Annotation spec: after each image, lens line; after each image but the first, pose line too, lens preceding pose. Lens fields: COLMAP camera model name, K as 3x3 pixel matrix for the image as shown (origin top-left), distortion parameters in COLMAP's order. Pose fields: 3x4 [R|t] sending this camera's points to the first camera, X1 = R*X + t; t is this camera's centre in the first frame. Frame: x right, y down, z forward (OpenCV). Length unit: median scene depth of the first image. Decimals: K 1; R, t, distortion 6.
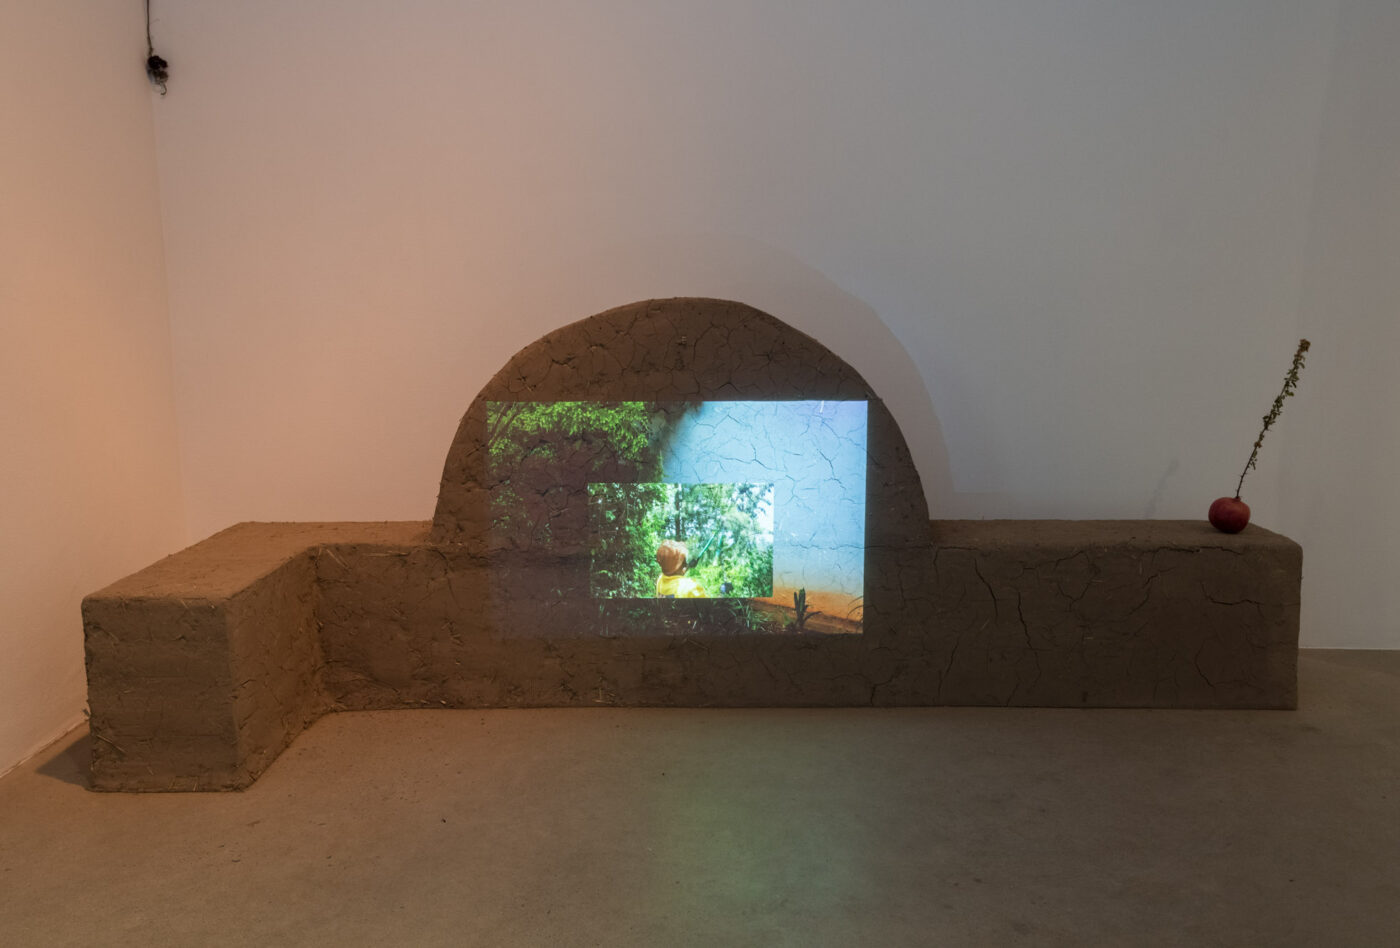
lens RADIAL K [[1119.5, 0, 703.6], [0, 1119.5, 471.7], [0, 0, 1]] dist [0.041951, -0.001418]
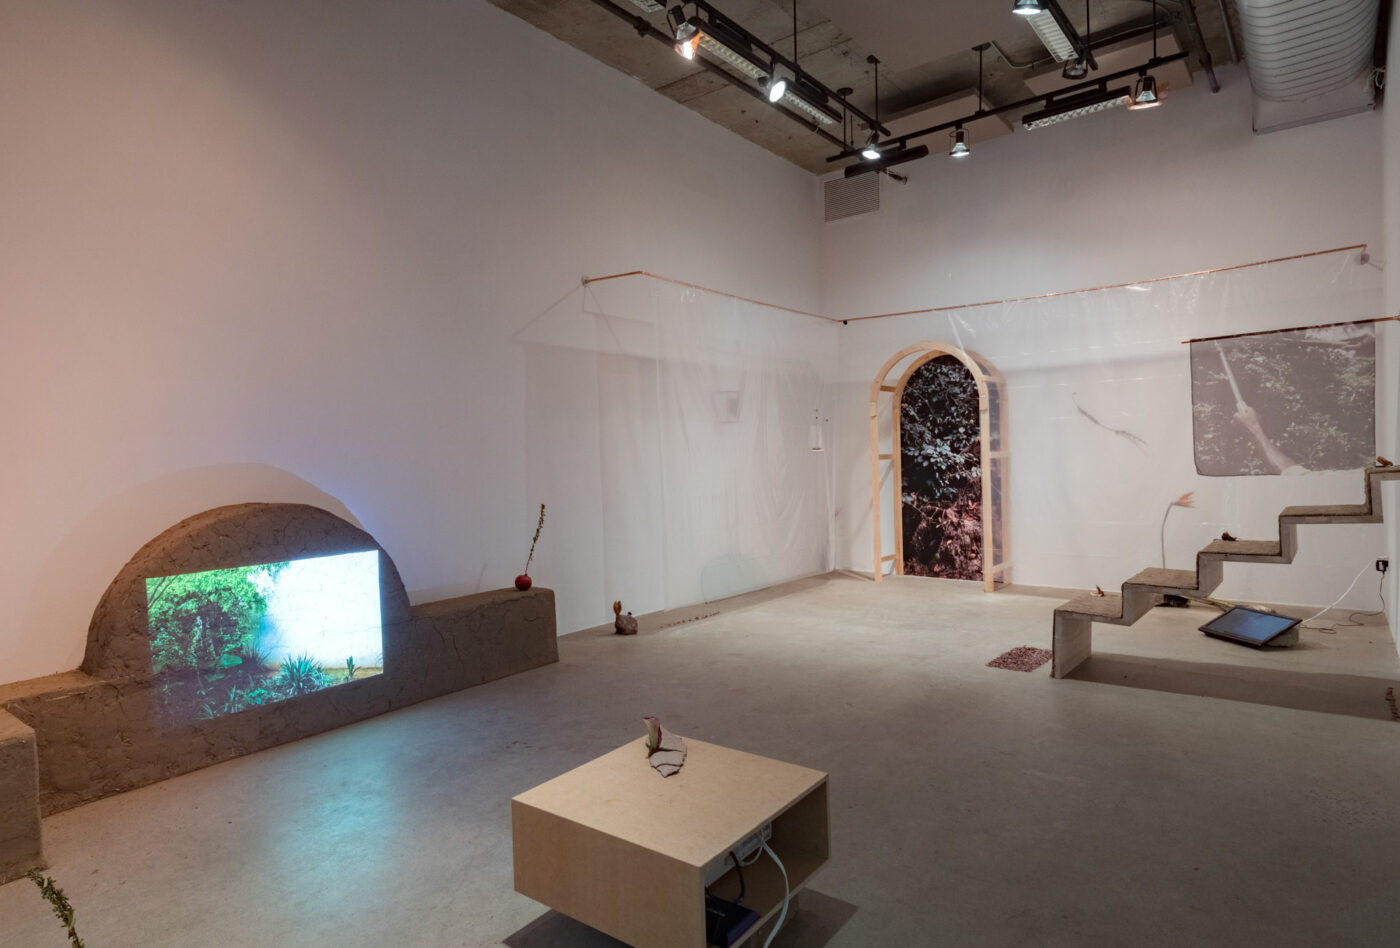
lens RADIAL K [[796.6, 0, 698.0], [0, 796.6, 472.1], [0, 0, 1]] dist [-0.000882, -0.000689]
pose [[0.615564, -0.037989, 0.787171, -0.580068], [0.151402, 0.985932, -0.070815, -0.014460], [-0.773407, 0.162770, 0.612656, -0.289325]]
